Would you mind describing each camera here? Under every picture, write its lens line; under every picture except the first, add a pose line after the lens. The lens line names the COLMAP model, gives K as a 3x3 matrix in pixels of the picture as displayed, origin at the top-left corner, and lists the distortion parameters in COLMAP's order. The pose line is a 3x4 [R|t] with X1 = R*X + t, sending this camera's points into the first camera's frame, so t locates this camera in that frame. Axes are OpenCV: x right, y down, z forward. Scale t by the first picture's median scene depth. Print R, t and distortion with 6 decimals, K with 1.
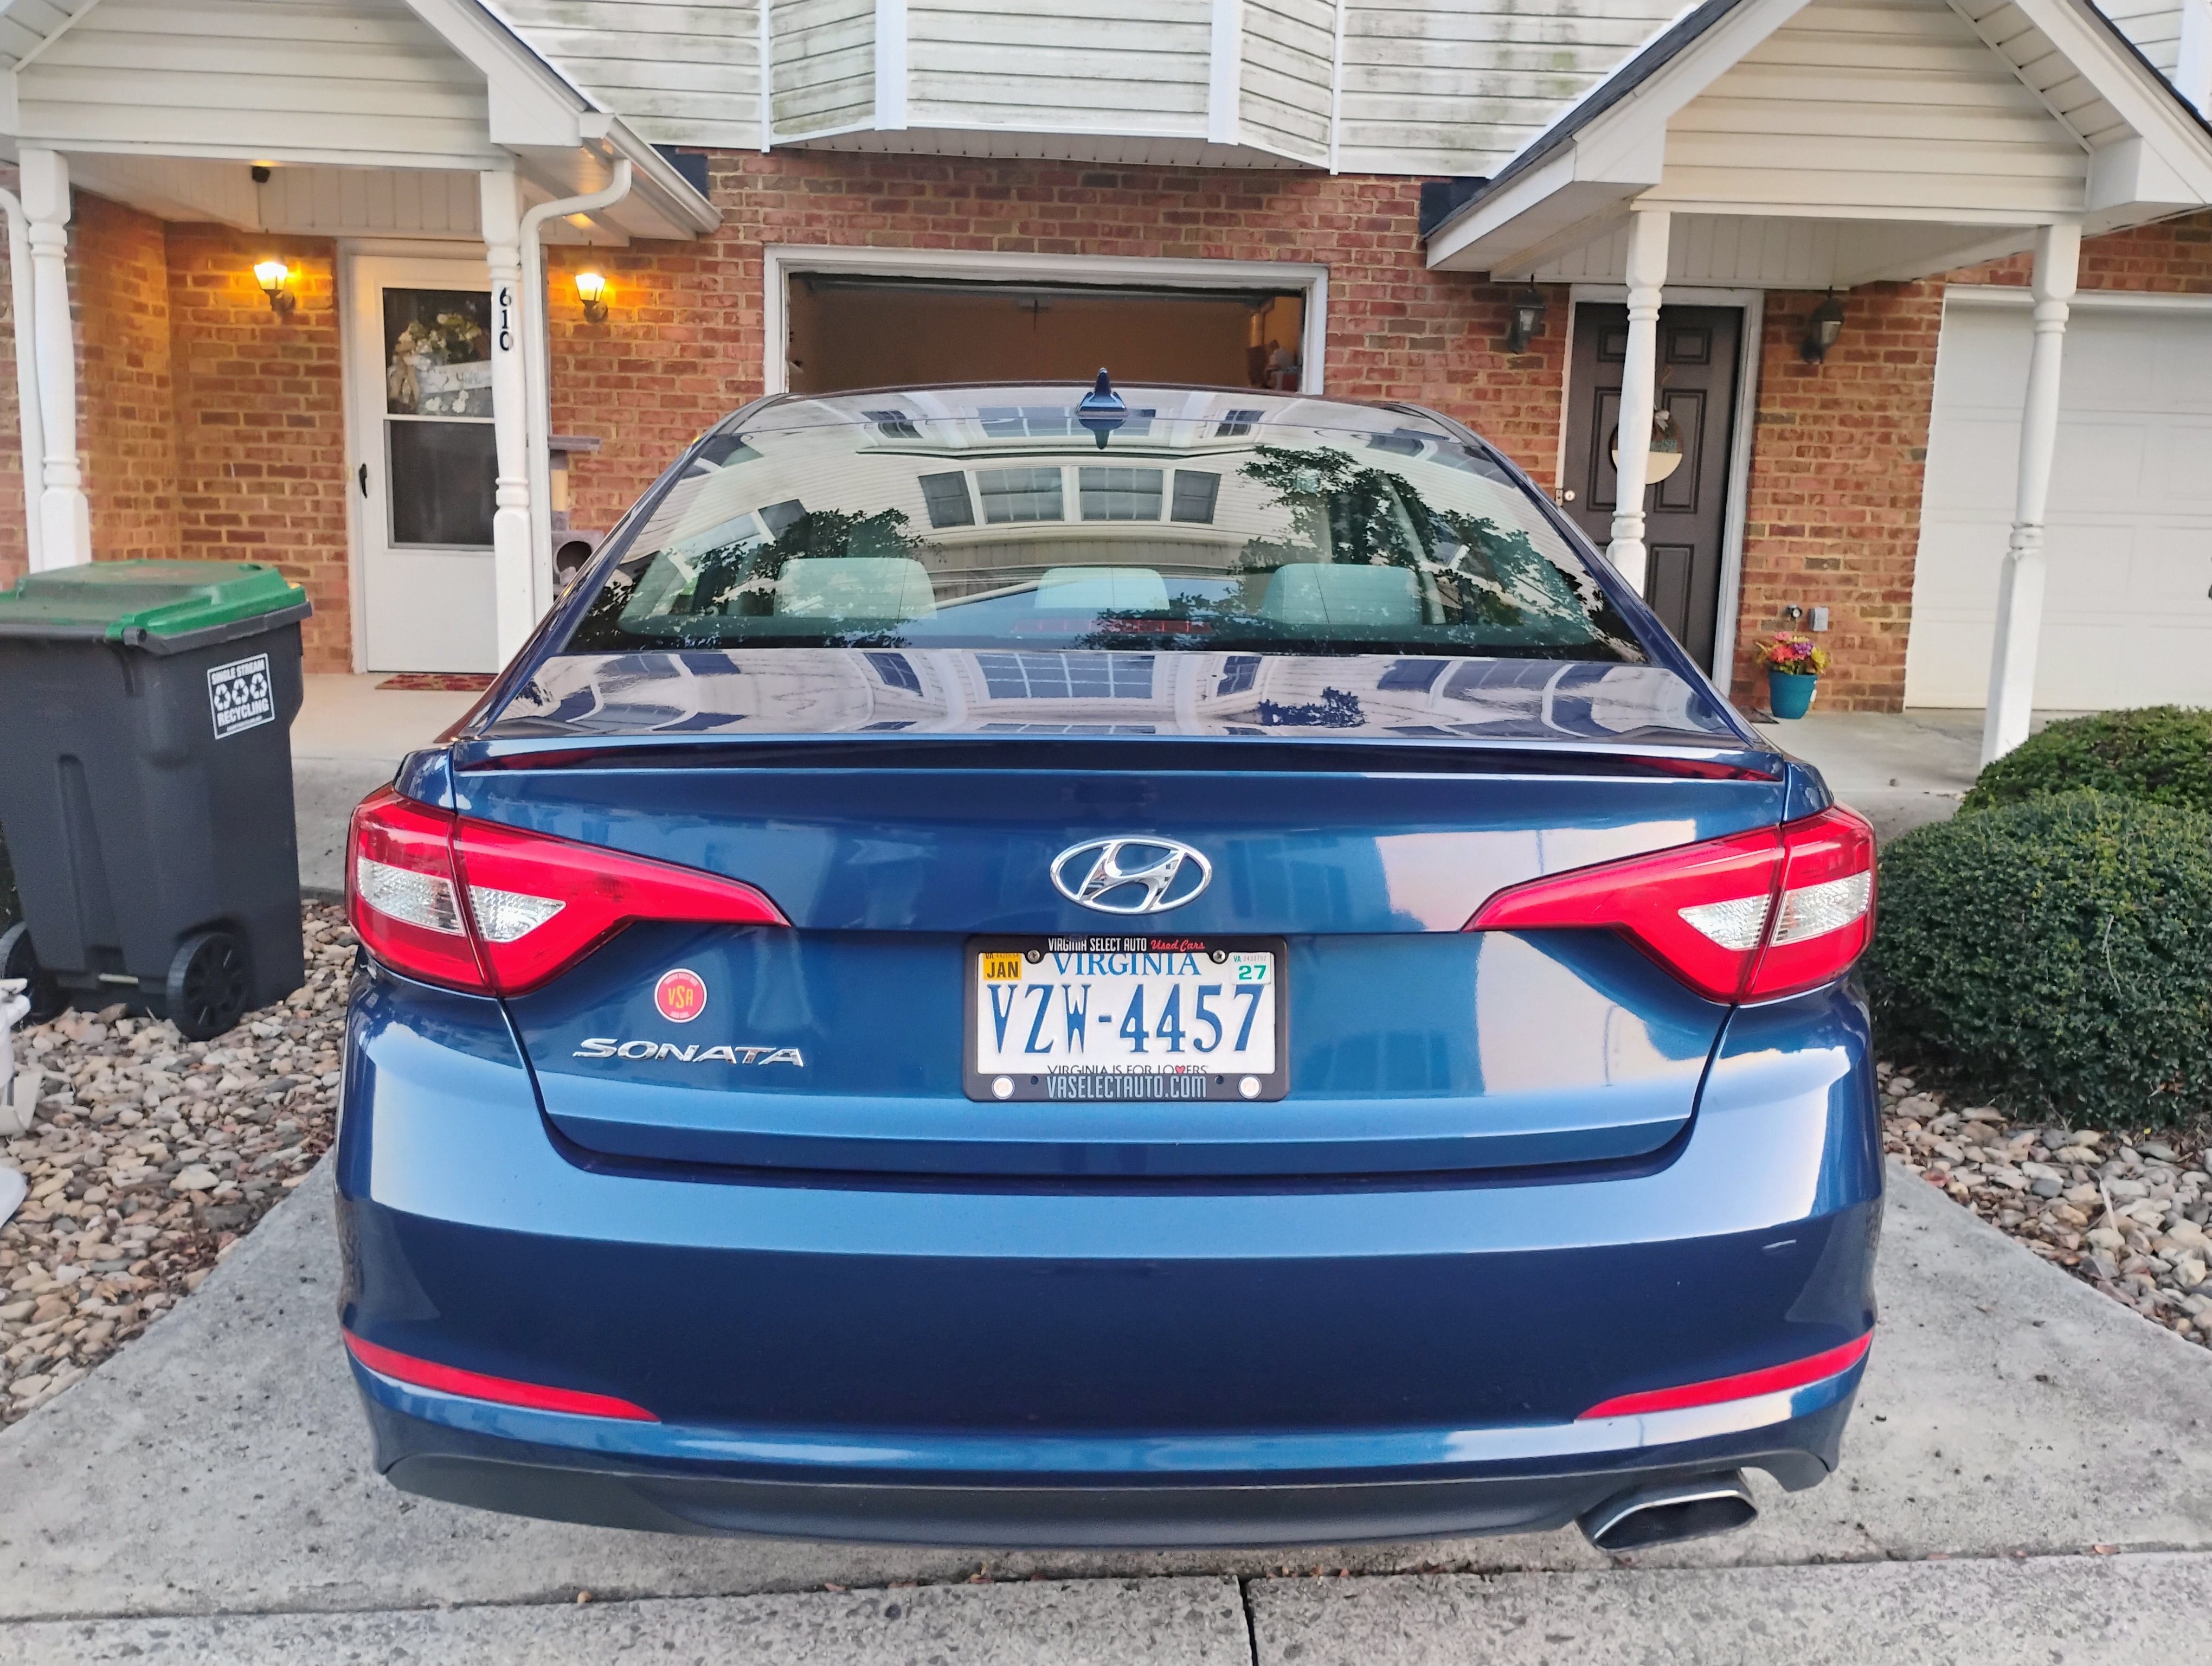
lens RADIAL K [[1825.5, 0, 1104.9], [0, 1825.5, 833.9], [0, 0, 1]] dist [0.039757, -0.058149]
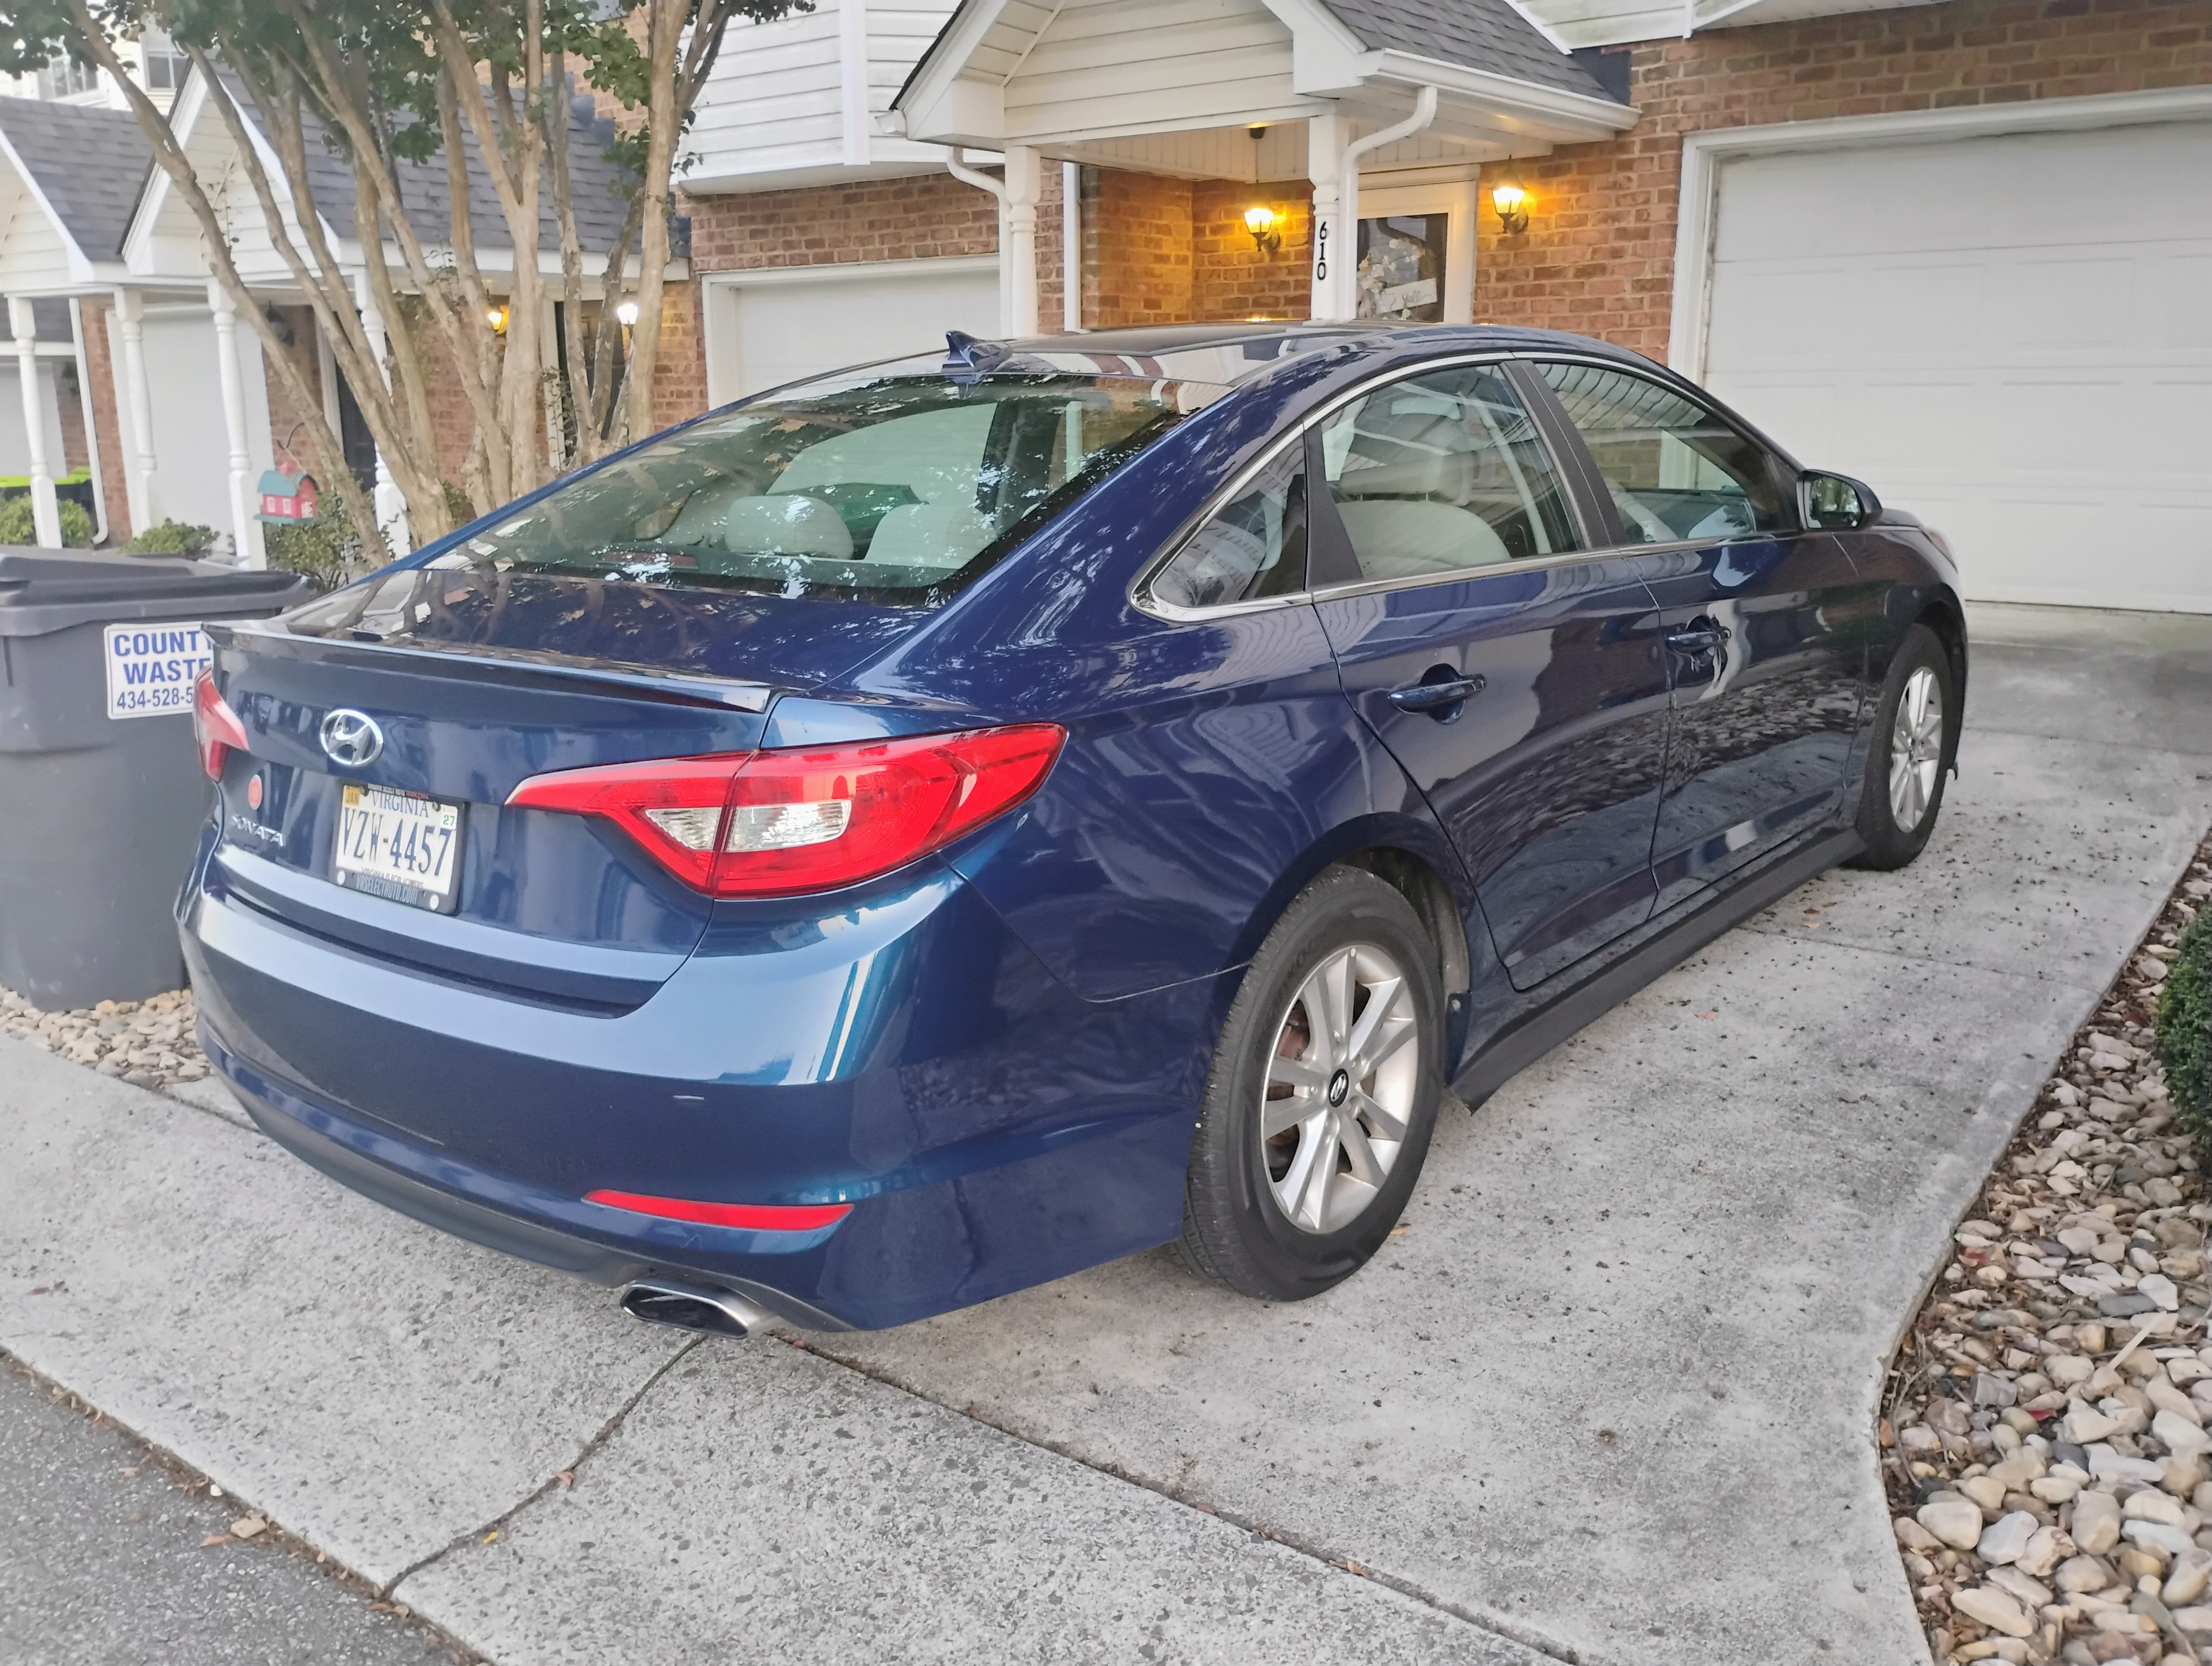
lens RADIAL K [[1825.5, 0, 1100.5], [0, 1825.5, 839.3], [0, 0, 1]] dist [0.039757, -0.058149]
pose [[0.755462, 0.121156, -0.643893, 0.255345], [-0.081204, 0.992491, 0.091474, -0.014382], [0.650141, -0.016818, 0.759628, 0.052485]]
